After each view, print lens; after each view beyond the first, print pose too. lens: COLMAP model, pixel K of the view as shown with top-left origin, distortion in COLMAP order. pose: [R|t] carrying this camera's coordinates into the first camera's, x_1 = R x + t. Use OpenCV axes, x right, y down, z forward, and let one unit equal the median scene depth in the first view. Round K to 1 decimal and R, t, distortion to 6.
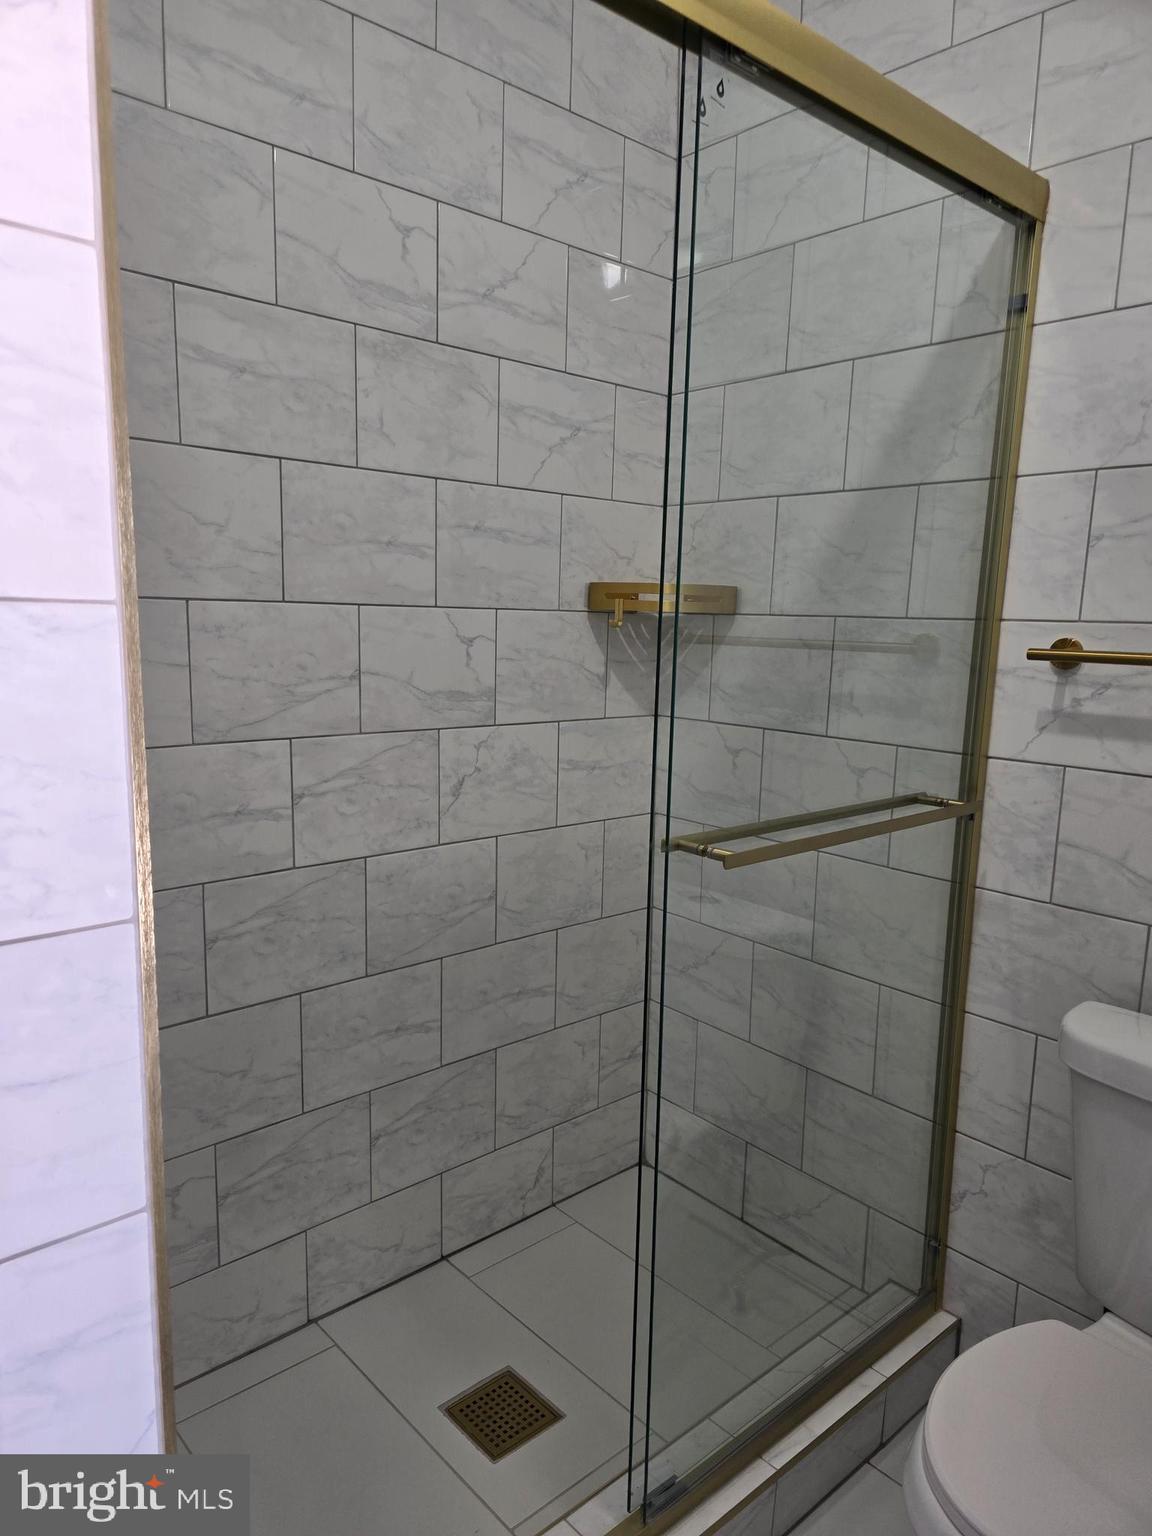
lens RADIAL K [[1025.3, 0, 575.4], [0, 1025.3, 787.8], [0, 0, 1]] dist [0.063977, -0.061287]
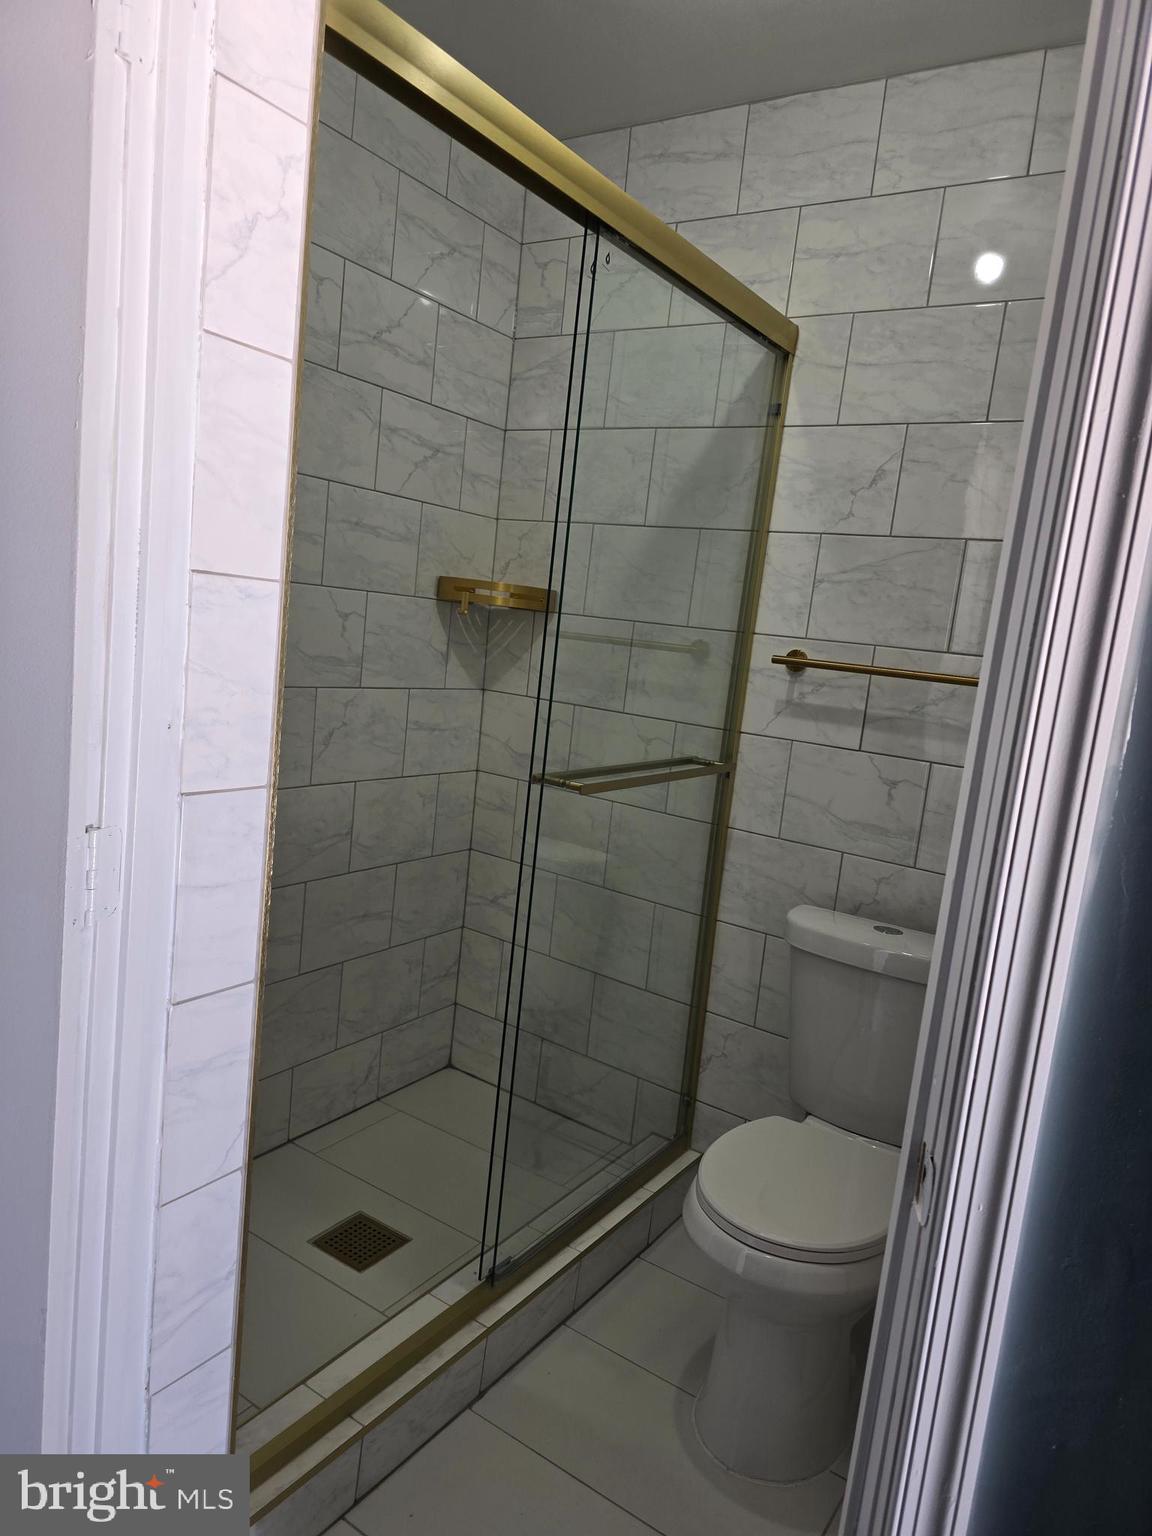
lens RADIAL K [[1025.9, 0, 577.7], [0, 1025.9, 767.8], [0, 0, 1]] dist [0.079645, -0.100226]
pose [[0.964189, 0.040393, 0.262120, -0.153730], [-0.038010, 0.999177, -0.014154, 0.041742], [-0.262476, 0.003684, 0.964931, -0.240065]]
